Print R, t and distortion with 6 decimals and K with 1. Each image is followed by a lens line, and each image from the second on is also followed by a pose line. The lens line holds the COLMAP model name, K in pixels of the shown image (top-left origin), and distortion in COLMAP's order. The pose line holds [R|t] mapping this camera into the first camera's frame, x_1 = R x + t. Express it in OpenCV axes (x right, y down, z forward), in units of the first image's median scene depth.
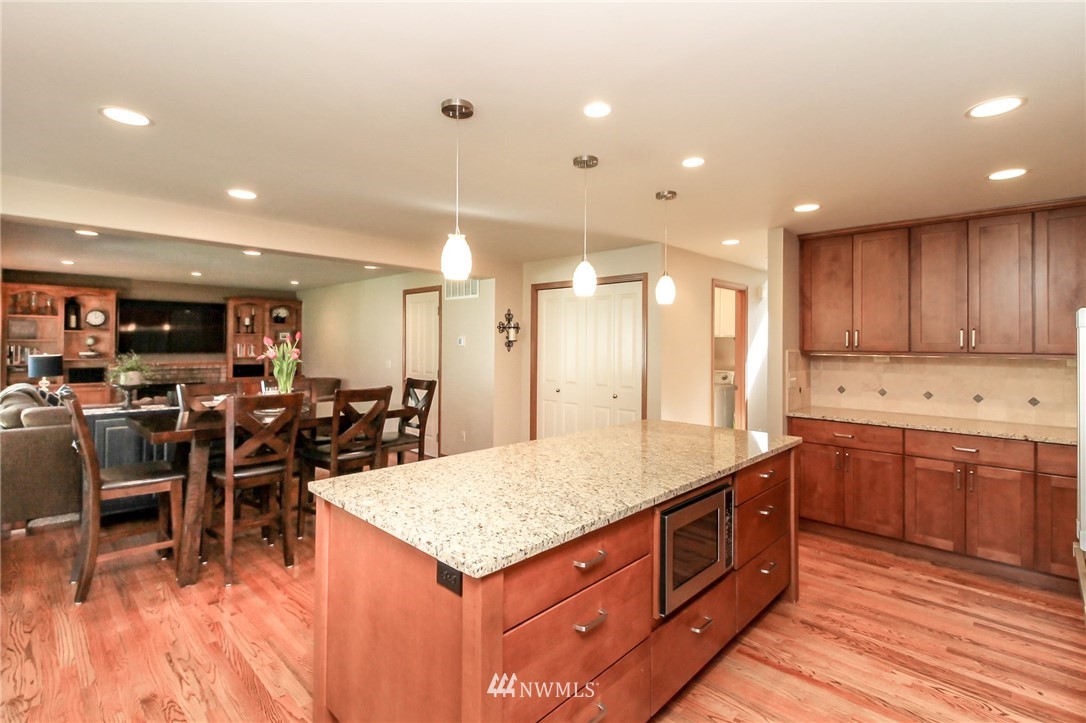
lens RADIAL K [[502.4, 0, 544.5], [0, 502.4, 341.9], [0, 0, 1]] dist [0.002814, -0.008811]
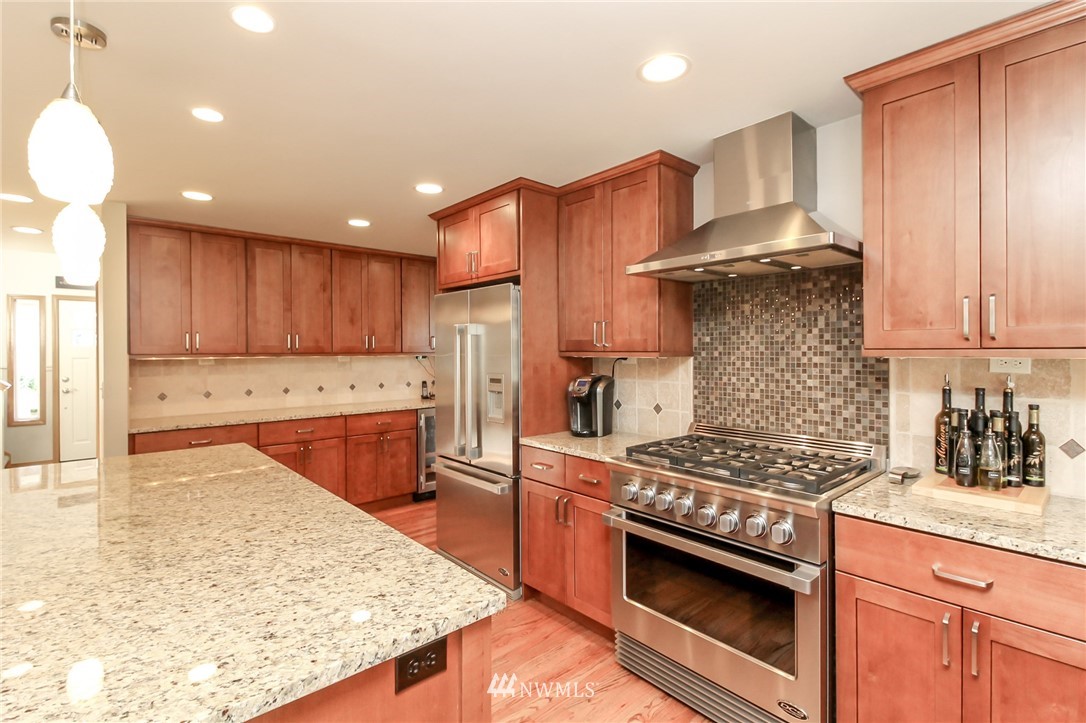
lens RADIAL K [[506.2, 0, 543.0], [0, 506.2, 361.5], [0, 0, 1]] dist [0.002236, 0.000125]
pose [[0.074739, -0.030804, 0.996727, -0.355611], [0.002171, 0.999525, 0.030728, 0.005156], [-0.997201, -0.000133, 0.074770, 0.309428]]
